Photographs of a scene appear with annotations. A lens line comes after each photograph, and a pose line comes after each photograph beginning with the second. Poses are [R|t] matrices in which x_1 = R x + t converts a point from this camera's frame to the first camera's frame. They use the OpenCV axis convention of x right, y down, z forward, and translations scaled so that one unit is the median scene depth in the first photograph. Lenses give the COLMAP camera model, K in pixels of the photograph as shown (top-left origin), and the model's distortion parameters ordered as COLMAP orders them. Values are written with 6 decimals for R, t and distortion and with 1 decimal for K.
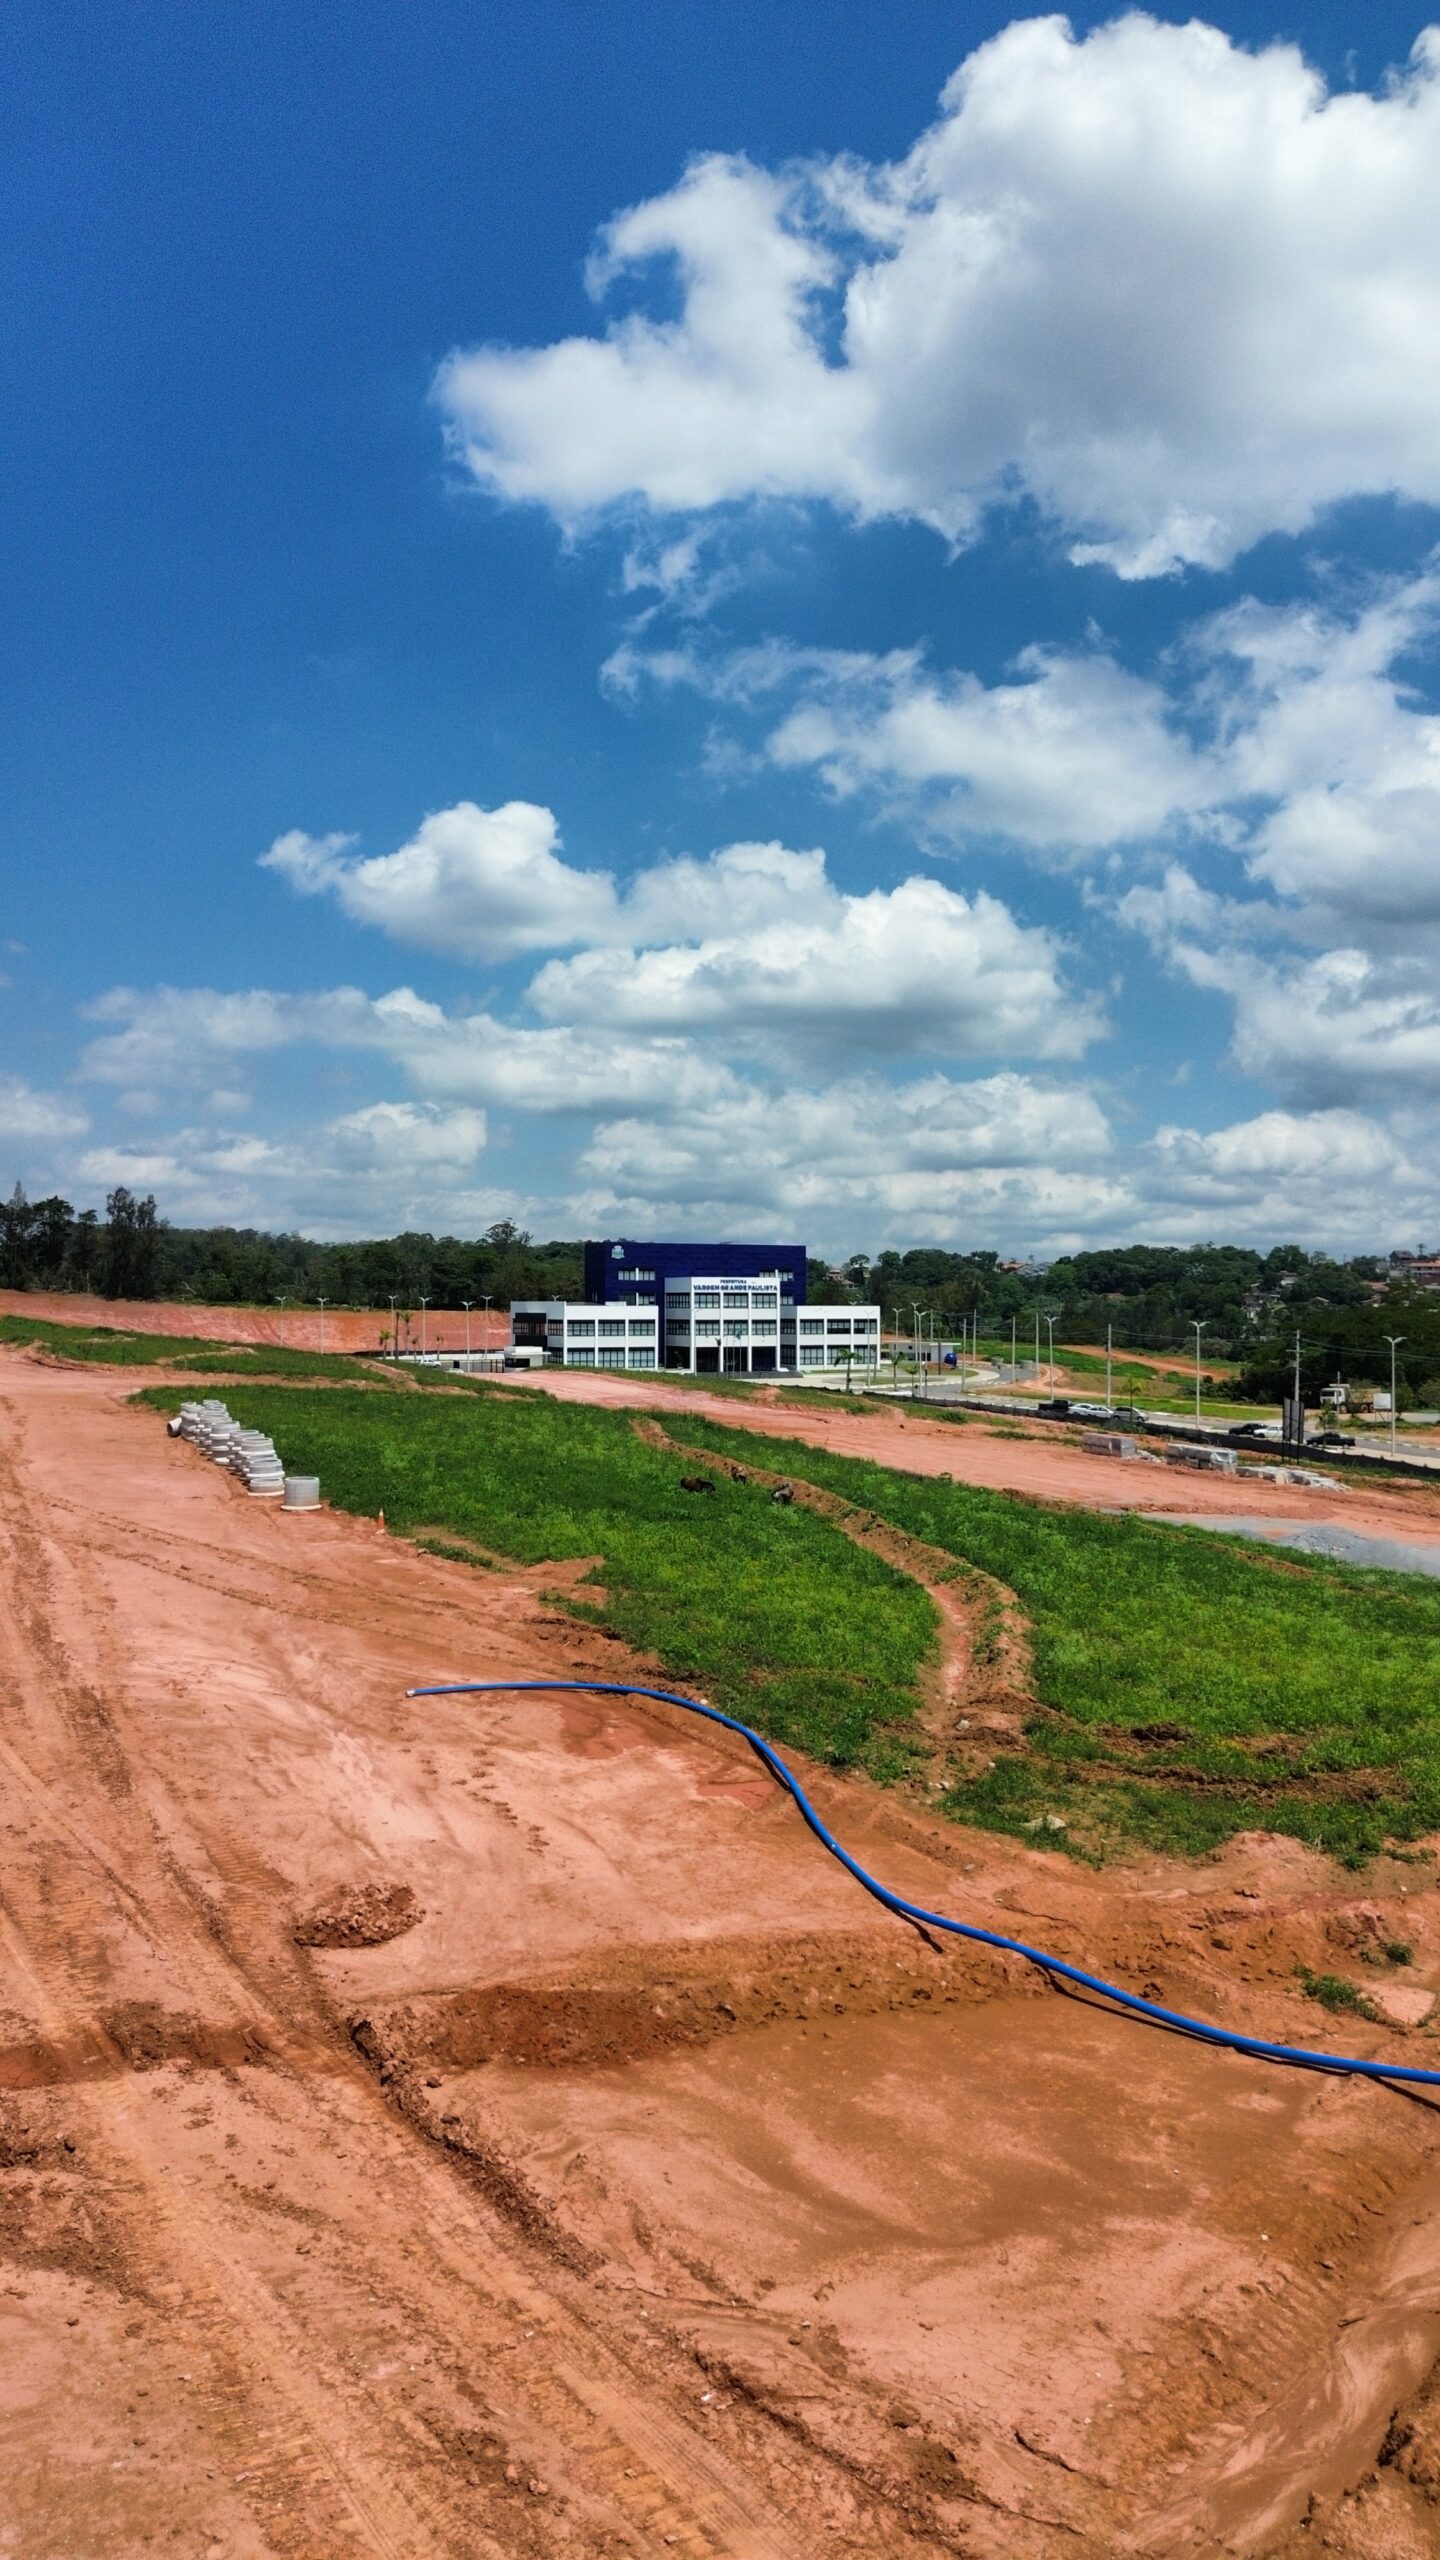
lens RADIAL K [[1804.3, 0, 713.0], [0, 1804.3, 1264.2], [0, 0, 1]] dist [0.051712, -0.046031]
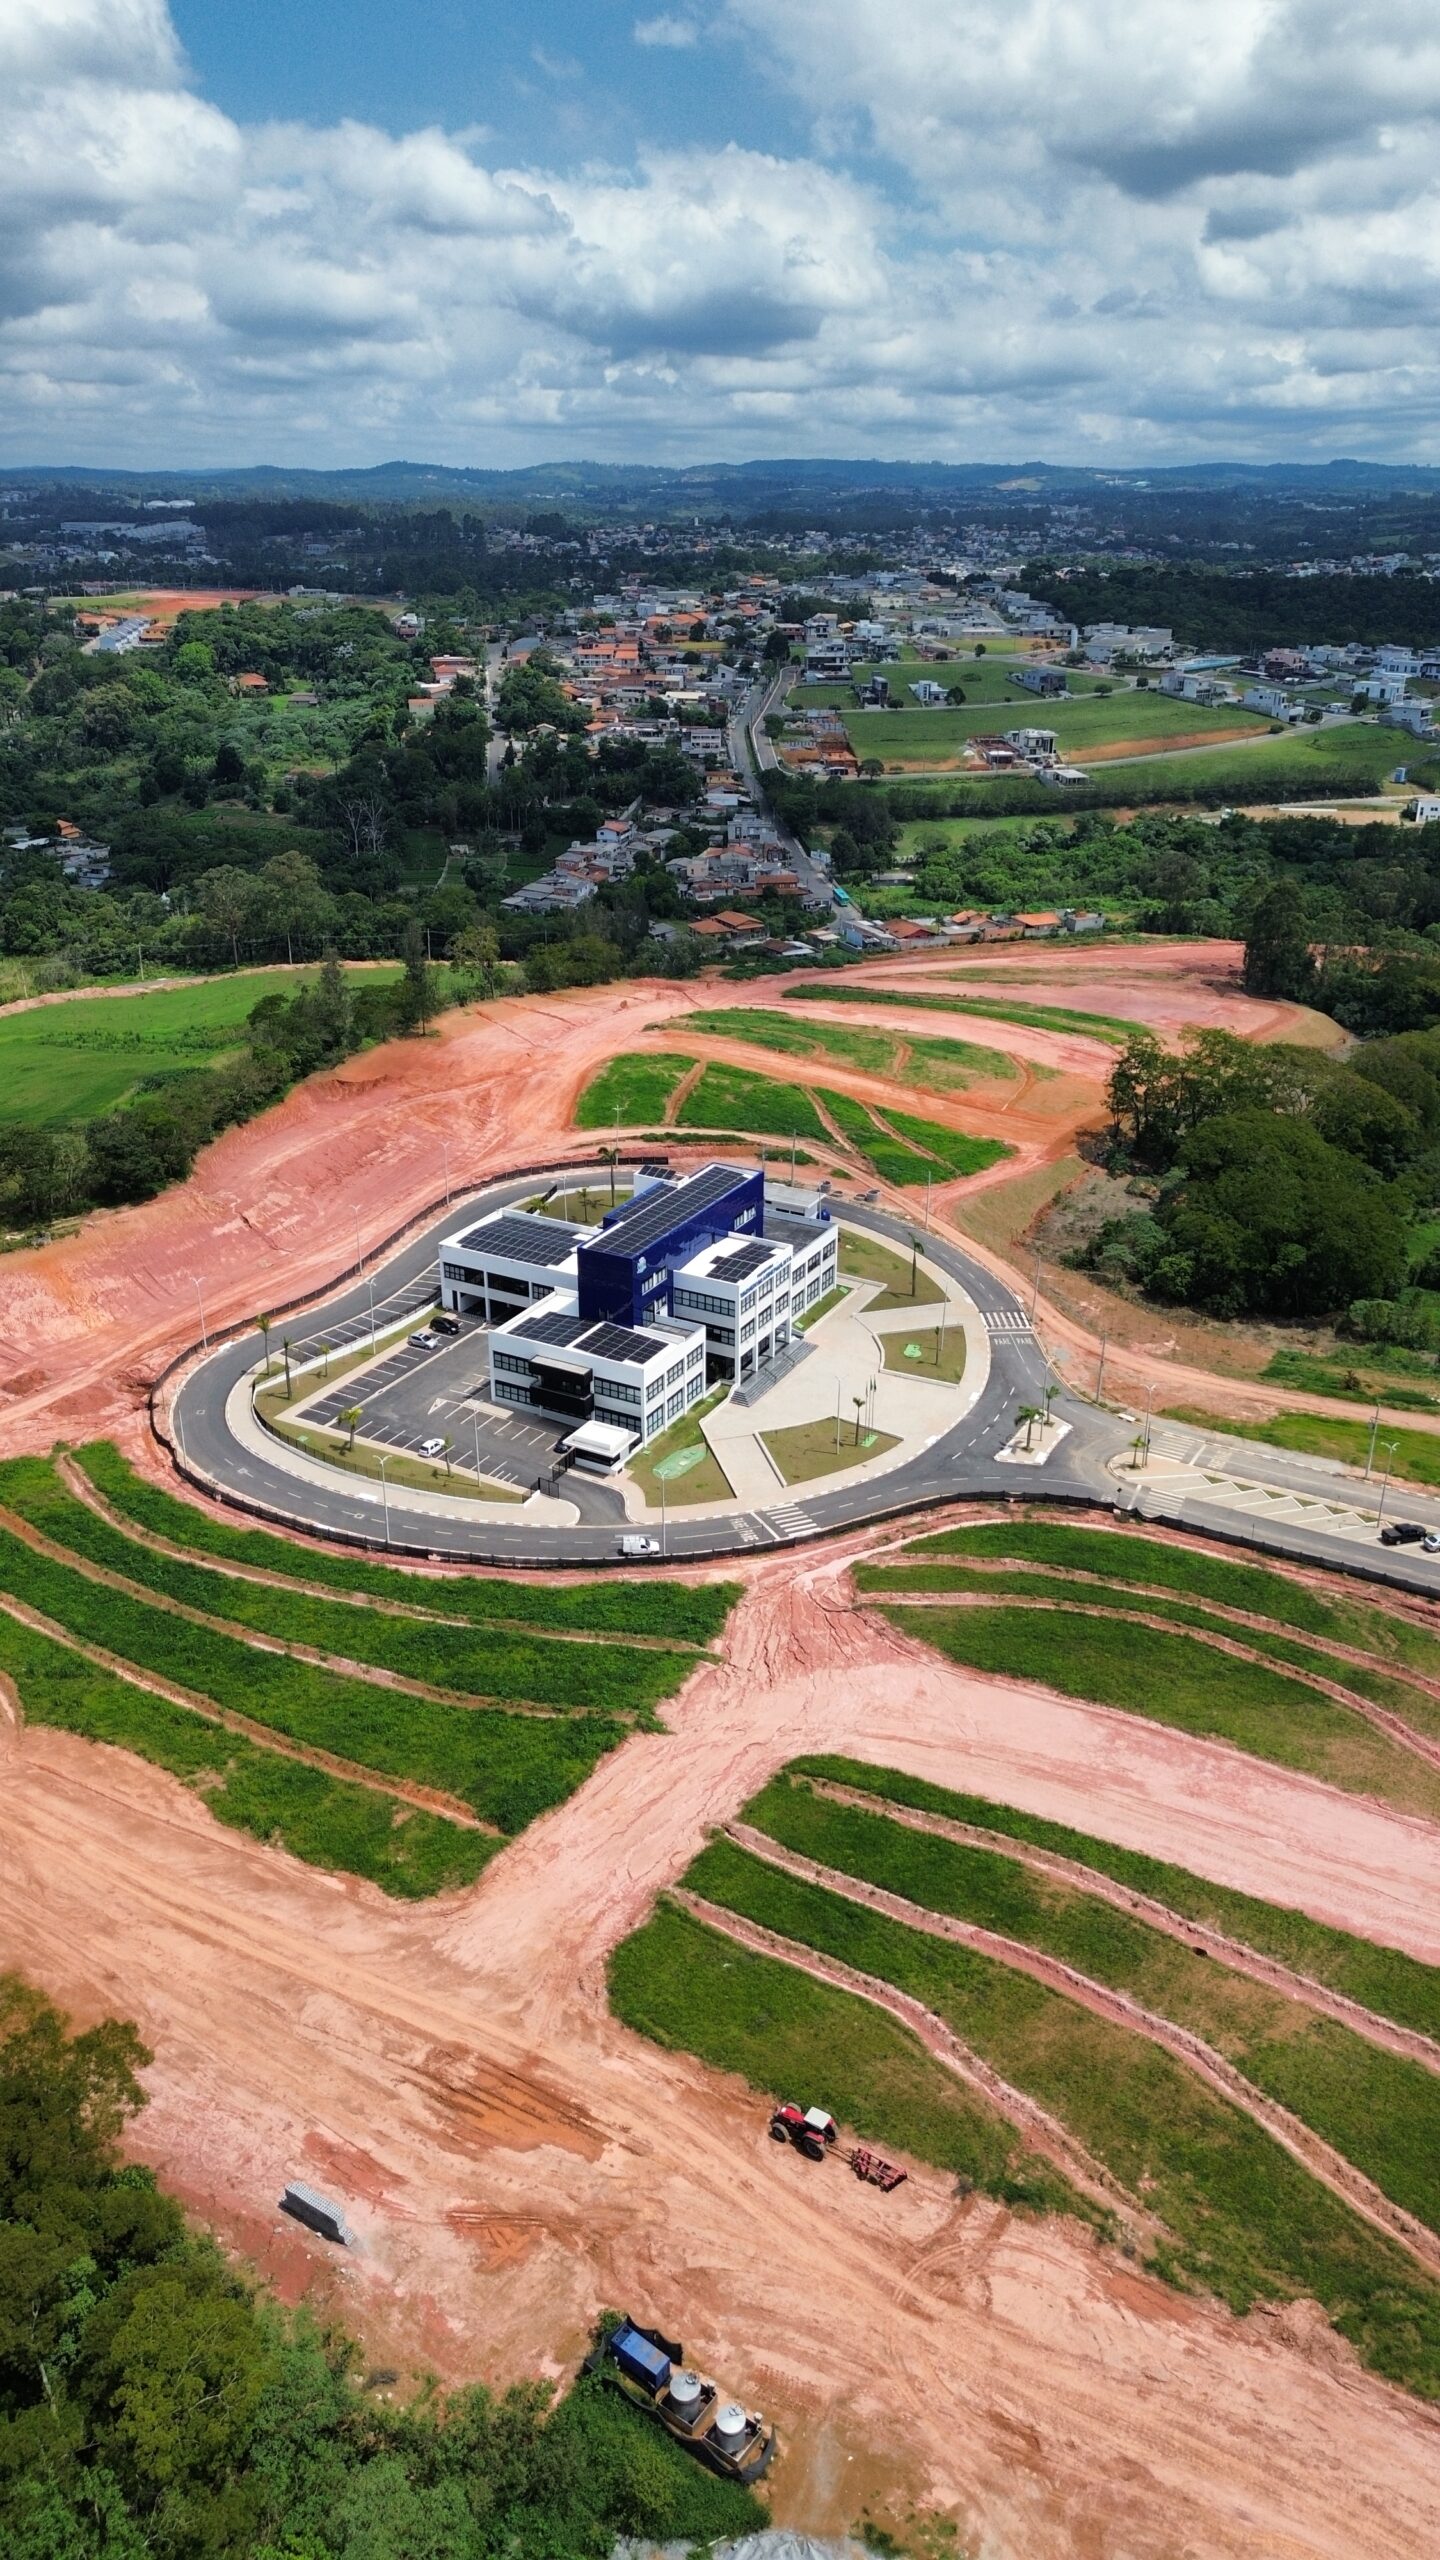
lens RADIAL K [[1804.3, 0, 724.0], [0, 1804.3, 1262.6], [0, 0, 1]] dist [0.051712, -0.046031]
pose [[0.825175, -0.226248, 0.517589, -0.439407], [-0.006225, 0.912588, 0.408834, -0.337581], [-0.564843, -0.340581, 0.751636, 0.366600]]
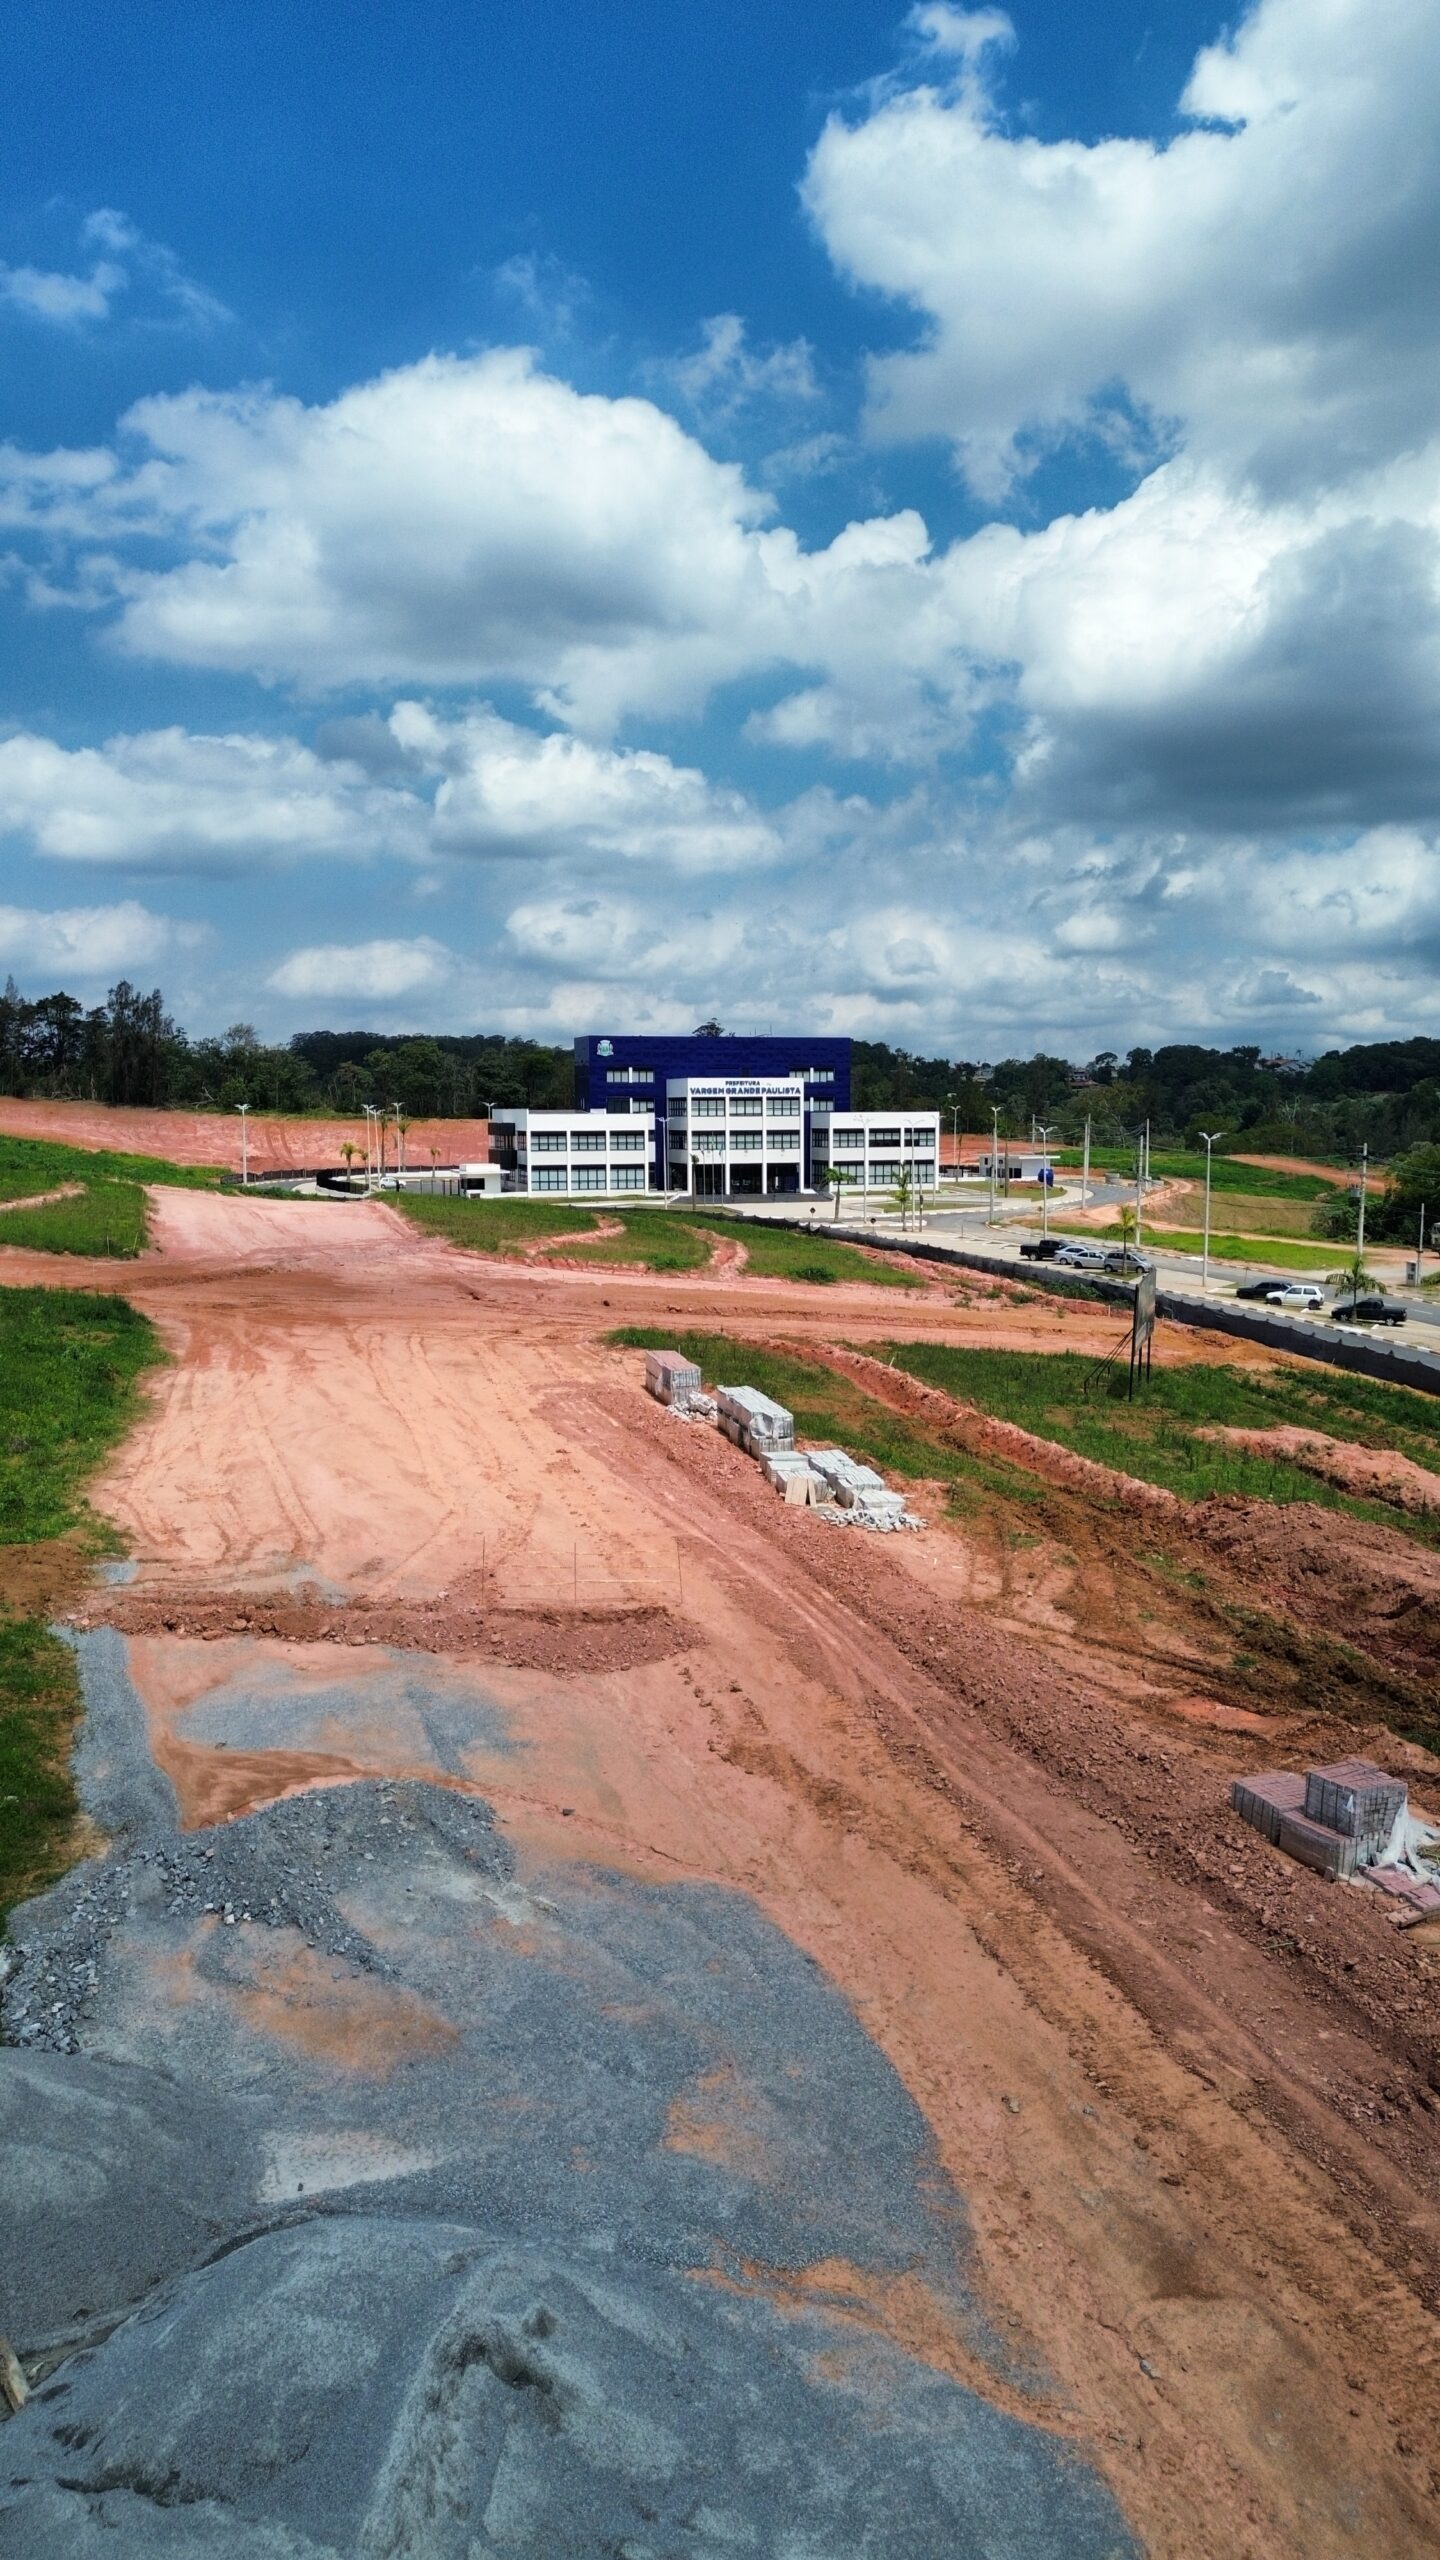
lens RADIAL K [[1804.3, 0, 698.4], [0, 1804.3, 1288.4], [0, 0, 1]] dist [0.051712, -0.046031]
pose [[0.986847, 0.010053, -0.161346, 0.122201], [0.009689, 0.992592, 0.121108, 0.002757], [0.161369, -0.121079, 0.979439, 0.186565]]
